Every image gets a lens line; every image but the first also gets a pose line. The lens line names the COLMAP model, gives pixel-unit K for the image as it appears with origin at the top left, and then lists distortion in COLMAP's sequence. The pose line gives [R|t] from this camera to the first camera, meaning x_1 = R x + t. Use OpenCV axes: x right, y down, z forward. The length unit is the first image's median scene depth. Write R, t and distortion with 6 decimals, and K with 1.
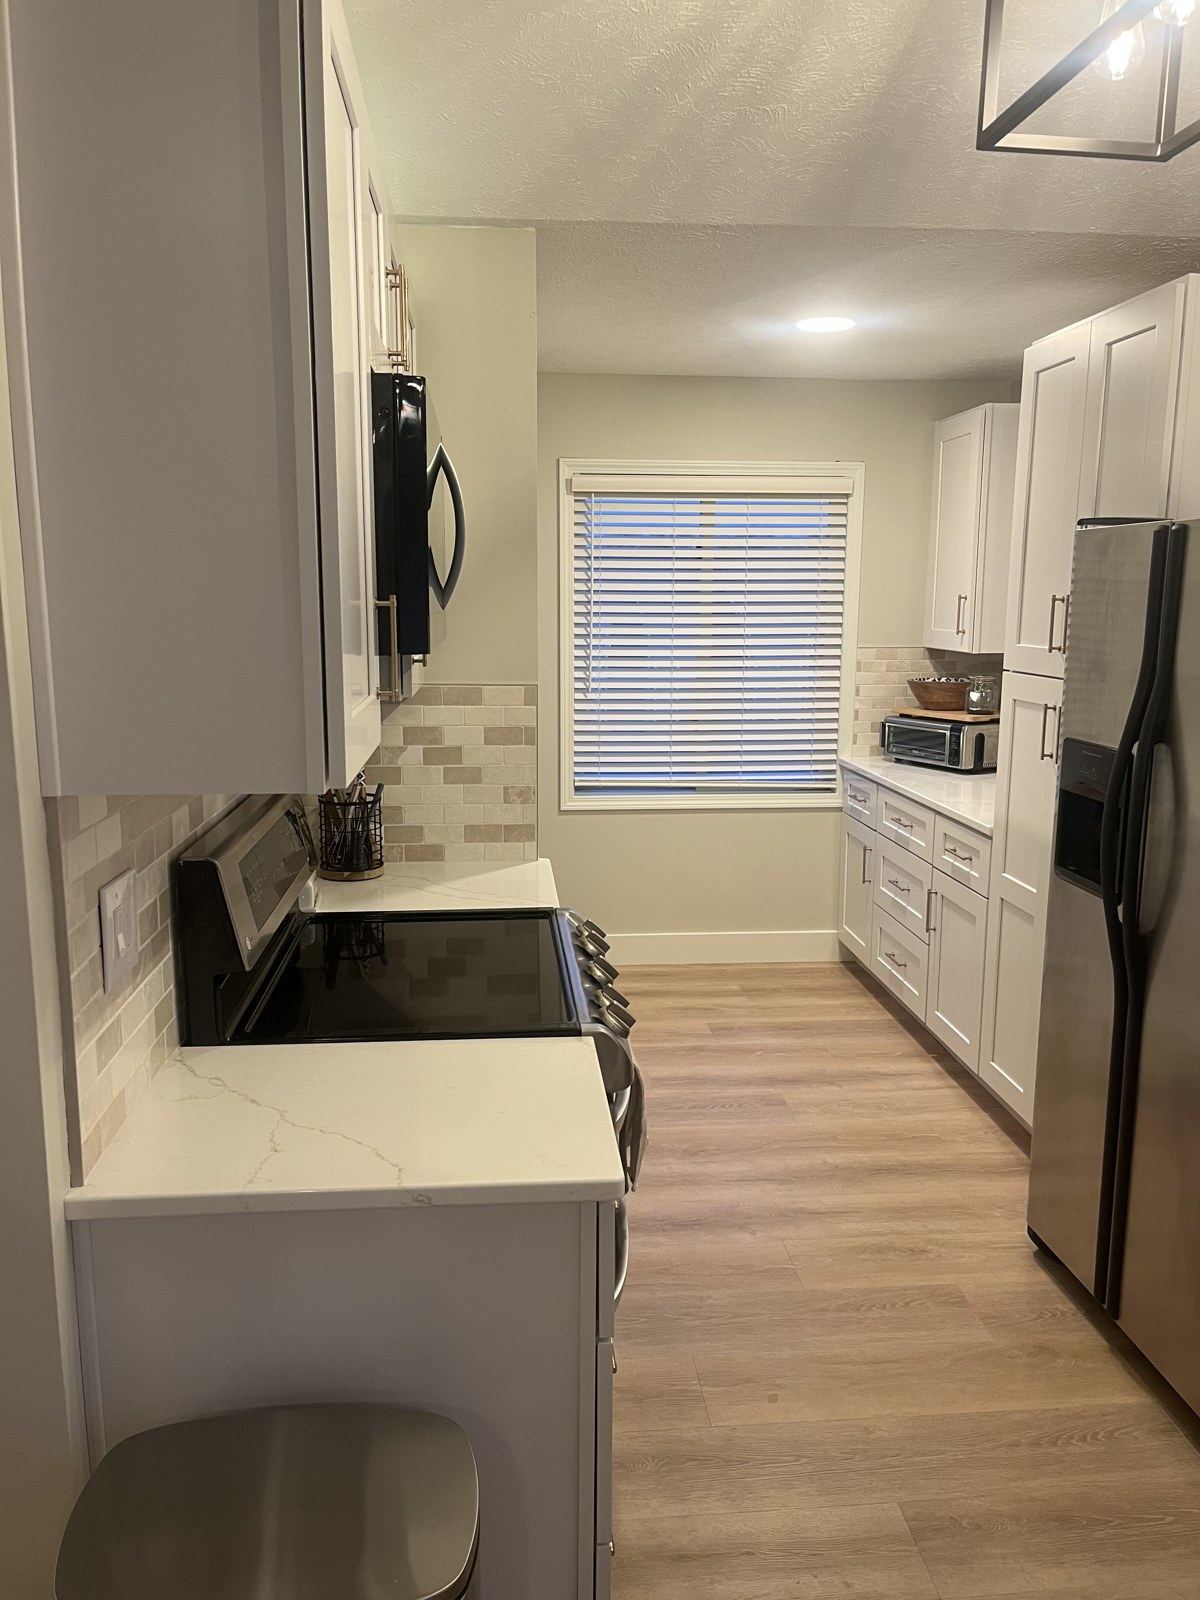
lens RADIAL K [[1217.8, 0, 598.1], [0, 1217.8, 806.5], [0, 0, 1]] dist [0.037886, -0.056534]
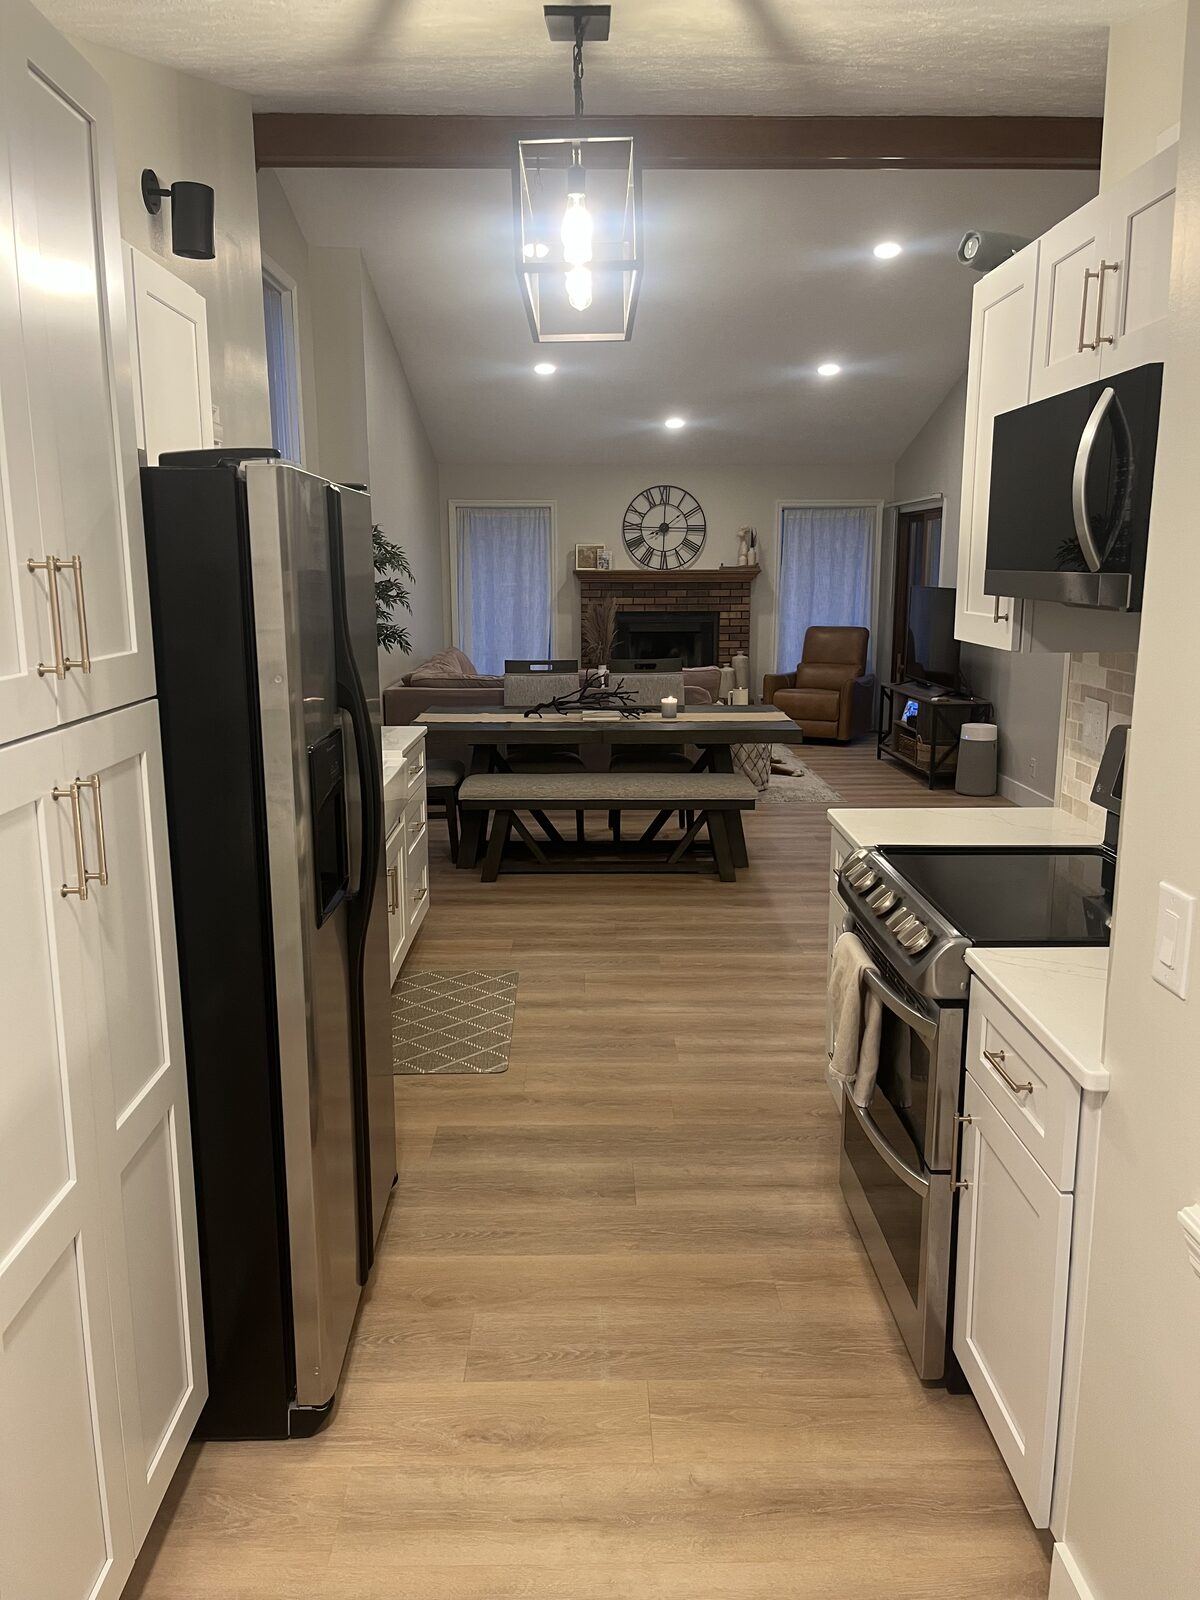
lens RADIAL K [[1217.8, 0, 596.0], [0, 1217.8, 800.6], [0, 0, 1]] dist [0.037886, -0.056534]
pose [[-0.996891, -0.014237, 0.077494, 0.105409], [0.014168, 0.935116, 0.354059, -0.205934], [-0.077506, 0.354056, -0.932007, 1.206874]]
